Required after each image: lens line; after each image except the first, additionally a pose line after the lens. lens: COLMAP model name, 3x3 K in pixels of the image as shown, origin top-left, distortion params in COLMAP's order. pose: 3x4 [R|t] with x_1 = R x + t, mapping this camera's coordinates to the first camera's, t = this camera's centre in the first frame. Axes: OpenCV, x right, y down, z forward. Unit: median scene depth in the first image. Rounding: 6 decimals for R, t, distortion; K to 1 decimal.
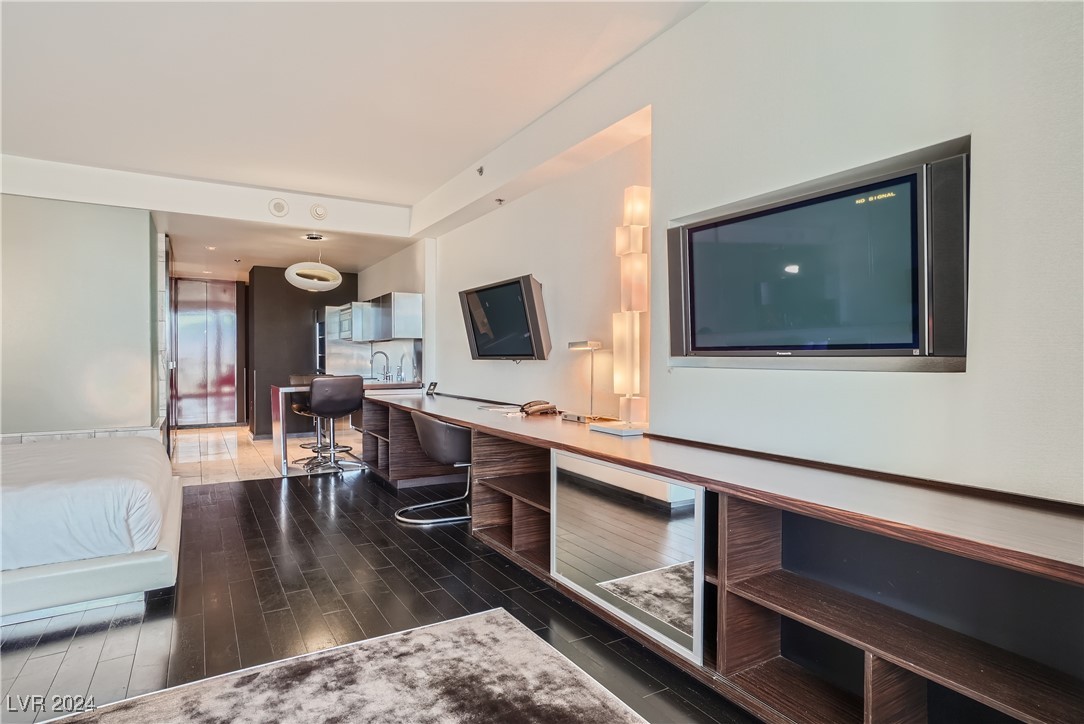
lens RADIAL K [[595.4, 0, 542.0], [0, 595.4, 362.0], [0, 0, 1]] dist [-0.000809, 0.003853]
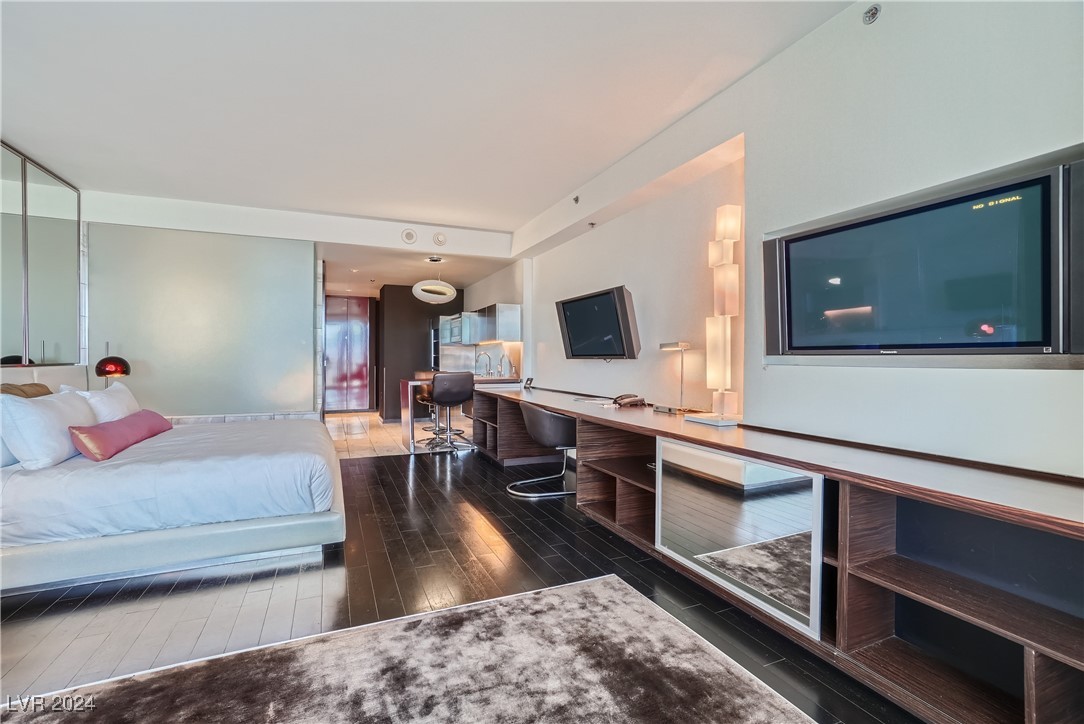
lens RADIAL K [[490.9, 0, 540.1], [0, 490.9, 357.0], [0, 0, 1]] dist [-0.037485, 0.022386]
pose [[0.992692, 0.001283, -0.120669, -0.098165], [-0.002596, 0.999939, -0.010722, 0.004962], [0.120648, 0.010957, 0.992635, 0.047736]]
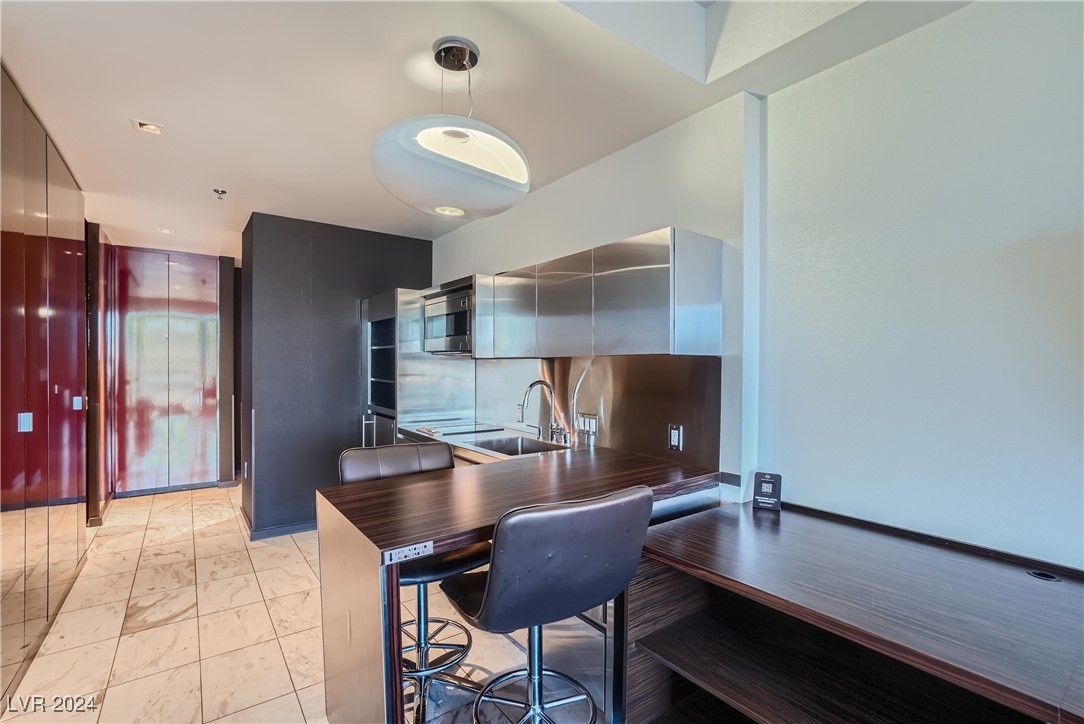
lens RADIAL K [[500.4, 0, 542.0], [0, 500.4, 362.0], [0, 0, 1]] dist [-0.003581, -0.000067]
pose [[0.995699, 0.001650, 0.092637, -0.807147], [-0.000819, 0.999959, -0.009008, -0.075045], [-0.092648, 0.008894, 0.995659, 1.608028]]
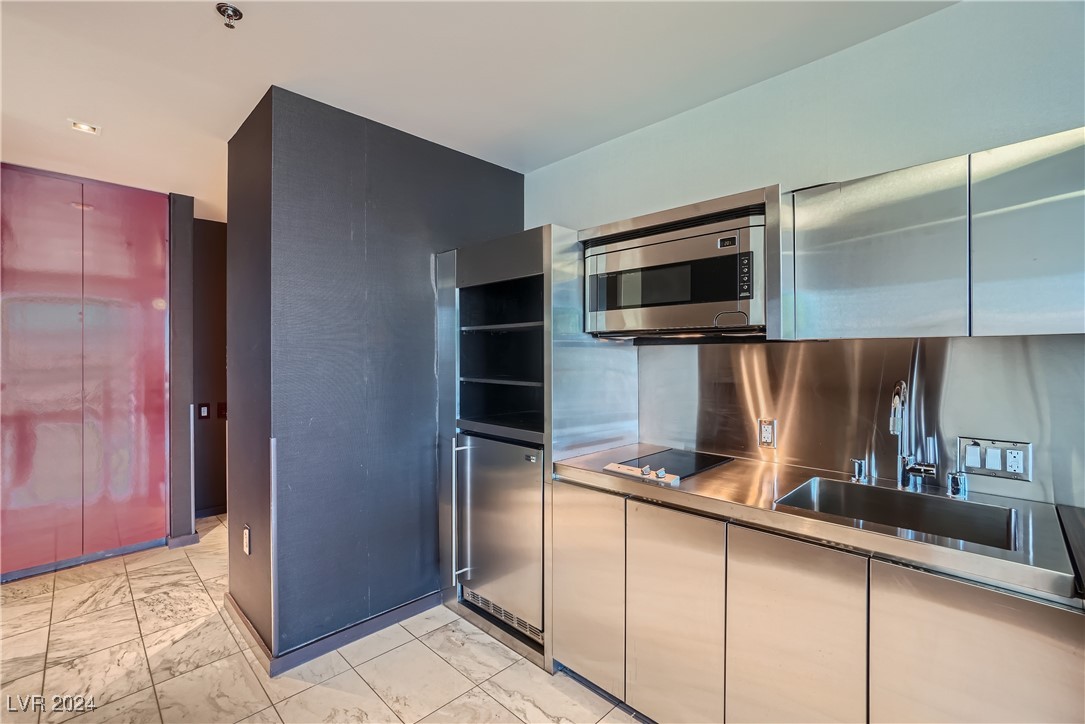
lens RADIAL K [[479.7, 0, 557.1], [0, 479.7, 344.9], [0, 0, 1]] dist [-0.026419, 0.011109]
pose [[0.963876, -0.006496, 0.266274, -1.234789], [0.011793, 0.999763, -0.018301, -0.081849], [-0.266092, 0.020780, 0.963724, 2.219630]]
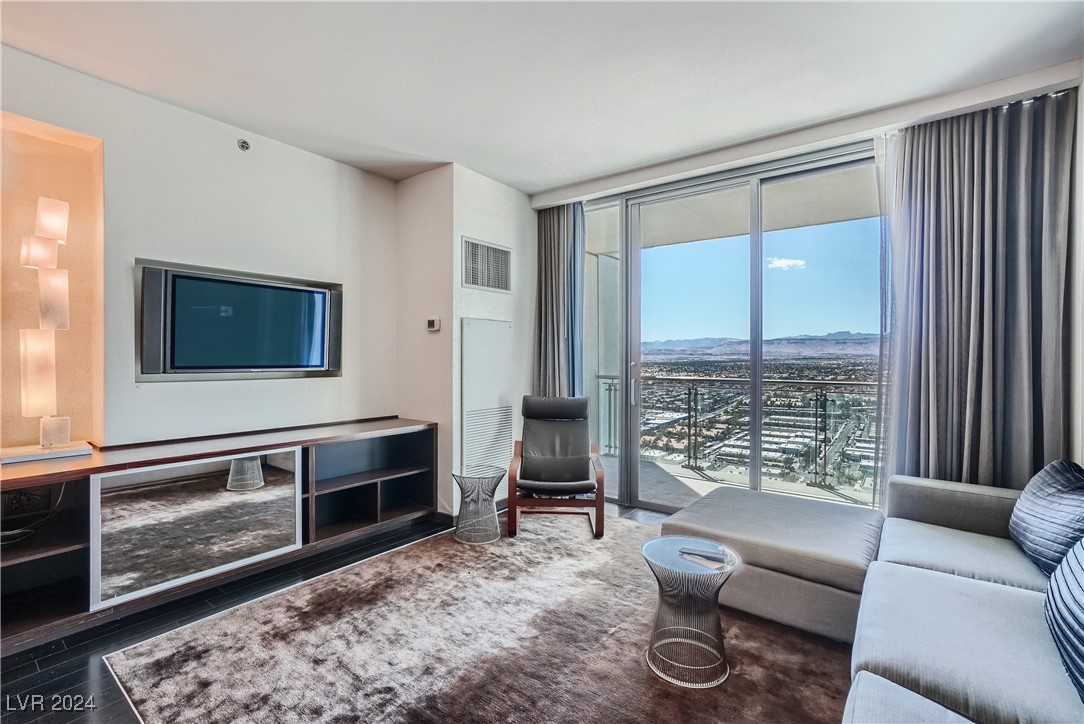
lens RADIAL K [[490.9, 0, 540.1], [0, 490.9, 357.0], [0, 0, 1]] dist [-0.037485, 0.022386]
pose [[-0.371898, 0.002570, 0.928270, -1.011965], [0.007544, 0.999972, 0.000254, -0.039065], [-0.928243, 0.007097, -0.371907, 0.660438]]
